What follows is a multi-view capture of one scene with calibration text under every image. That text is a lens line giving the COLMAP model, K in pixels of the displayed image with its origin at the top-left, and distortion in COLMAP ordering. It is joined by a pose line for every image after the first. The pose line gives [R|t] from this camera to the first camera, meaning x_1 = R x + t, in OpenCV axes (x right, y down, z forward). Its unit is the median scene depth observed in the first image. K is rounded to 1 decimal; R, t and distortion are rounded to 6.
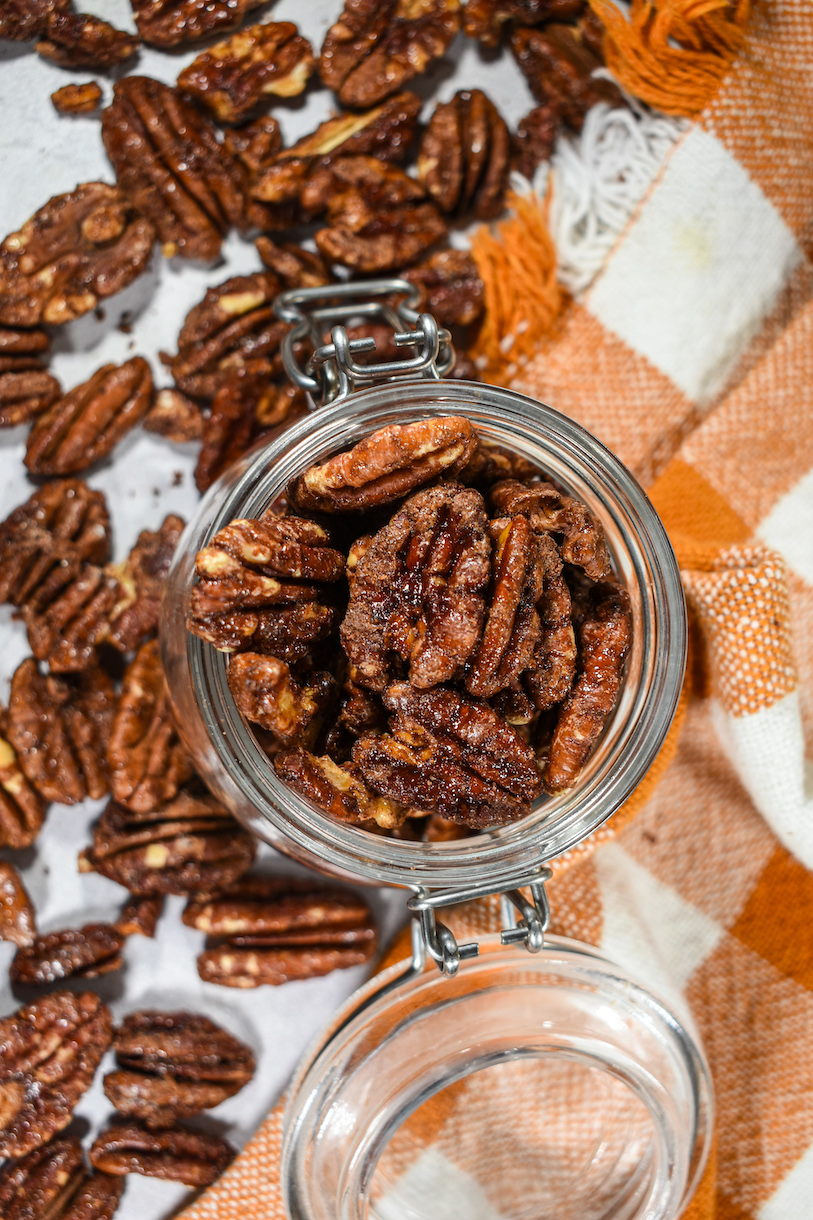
lens RADIAL K [[1588.5, 0, 406.5], [0, 1588.5, 610.0], [0, 0, 1]] dist [-0.015247, -0.004230]
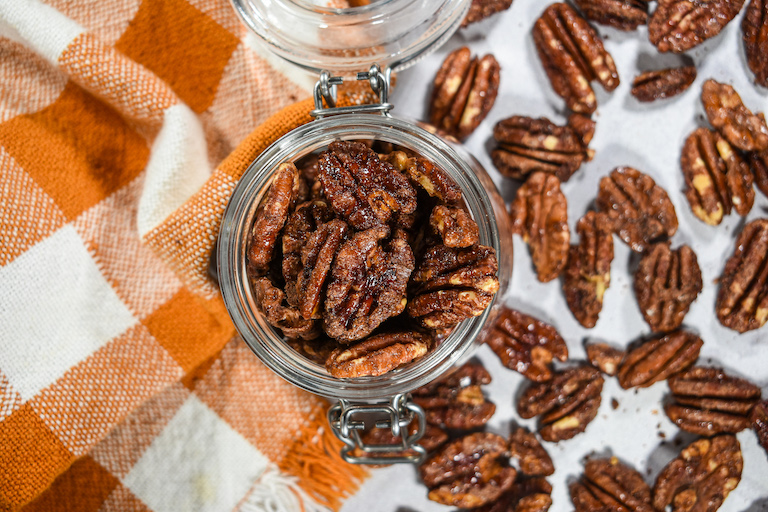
lens RADIAL K [[1142.6, 0, 384.0], [0, 1142.6, 256.0], [0, 0, 1]] dist [0.005907, 0.001811]
pose [[-0.992592, -0.119263, -0.023178, 0.023193], [0.119110, -0.992850, 0.007913, 0.010990], [-0.023956, 0.005094, 0.999700, -0.282658]]
